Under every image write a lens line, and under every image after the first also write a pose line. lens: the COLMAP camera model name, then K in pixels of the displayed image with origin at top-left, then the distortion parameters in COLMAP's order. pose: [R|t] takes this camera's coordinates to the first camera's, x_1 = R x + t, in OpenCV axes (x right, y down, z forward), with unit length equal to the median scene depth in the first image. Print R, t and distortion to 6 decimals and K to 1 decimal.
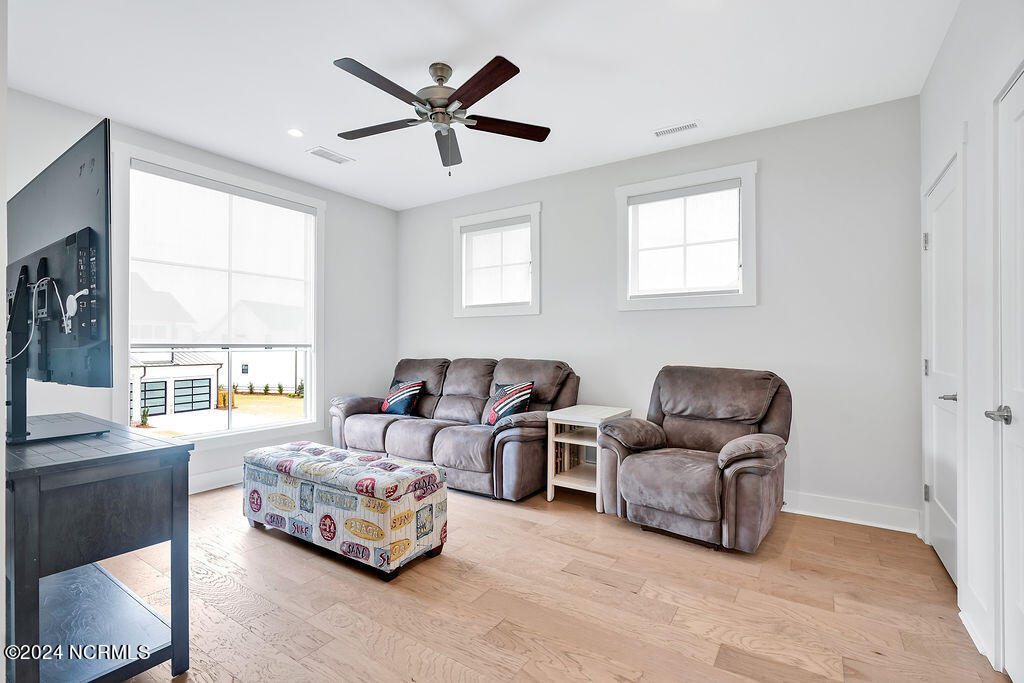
lens RADIAL K [[468.9, 0, 513.9], [0, 468.9, 343.7], [0, 0, 1]] dist [-0.001190, 0.000044]
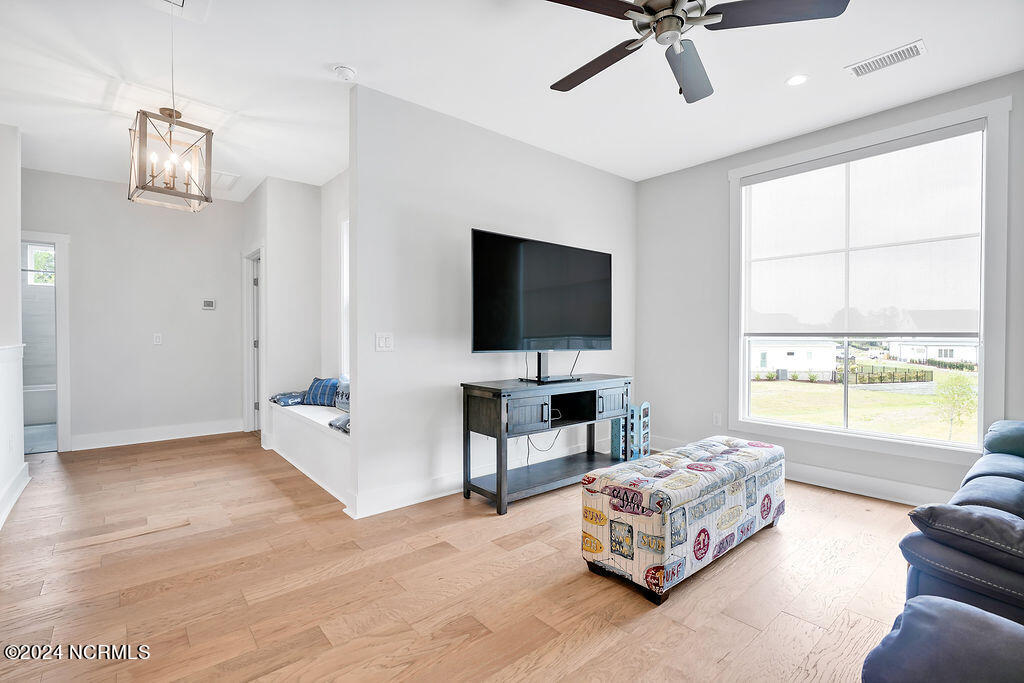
lens RADIAL K [[468.9, 0, 516.6], [0, 468.9, 338.8], [0, 0, 1]] dist [-0.001190, 0.000044]
pose [[-0.274421, 0.010182, -0.961556, 0.689039], [0.001590, 0.999947, 0.010135, 0.004525], [0.961608, 0.001253, -0.274423, 1.062787]]
